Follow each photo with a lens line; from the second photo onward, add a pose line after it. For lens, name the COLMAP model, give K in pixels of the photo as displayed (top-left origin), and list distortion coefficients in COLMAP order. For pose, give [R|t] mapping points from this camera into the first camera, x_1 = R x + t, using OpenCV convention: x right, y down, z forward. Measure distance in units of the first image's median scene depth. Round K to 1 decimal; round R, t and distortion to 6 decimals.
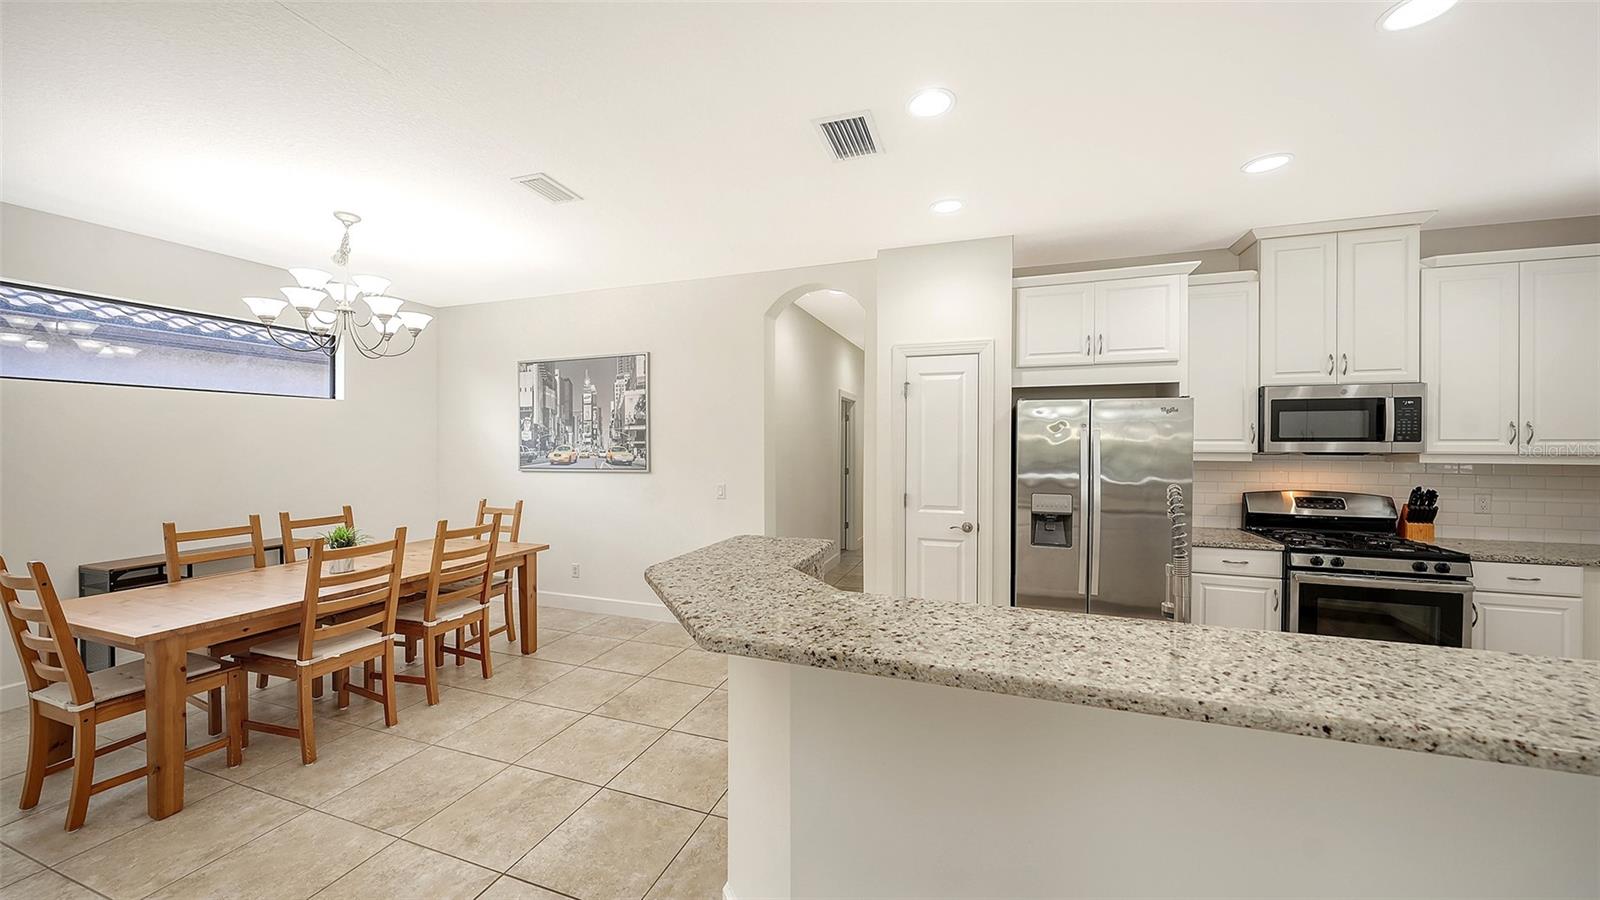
lens RADIAL K [[554.2, 0, 799.9], [0, 554.2, 442.6], [0, 0, 1]] dist [-0.001394, -0.003908]
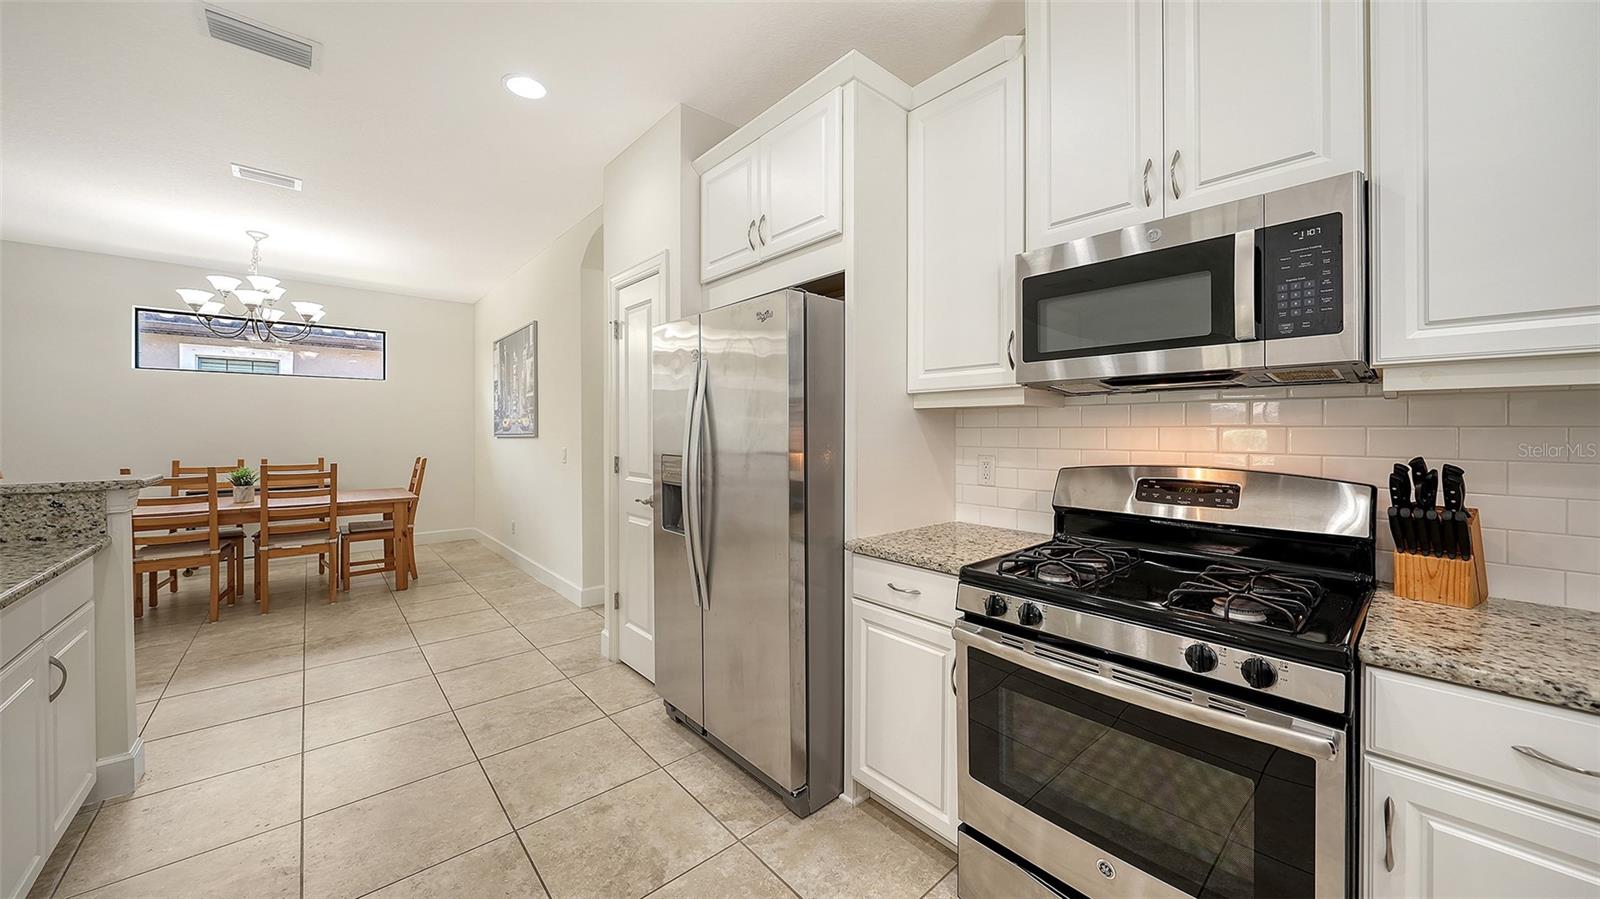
lens RADIAL K [[565.8, 0, 806.3], [0, 565.8, 423.9], [0, 0, 1]] dist [-0.007237, -0.000107]
pose [[0.871897, -0.007050, -0.489638, 0.953123], [-0.000536, 0.999882, -0.015351, 0.064035], [0.489689, 0.013646, 0.871791, 0.467112]]
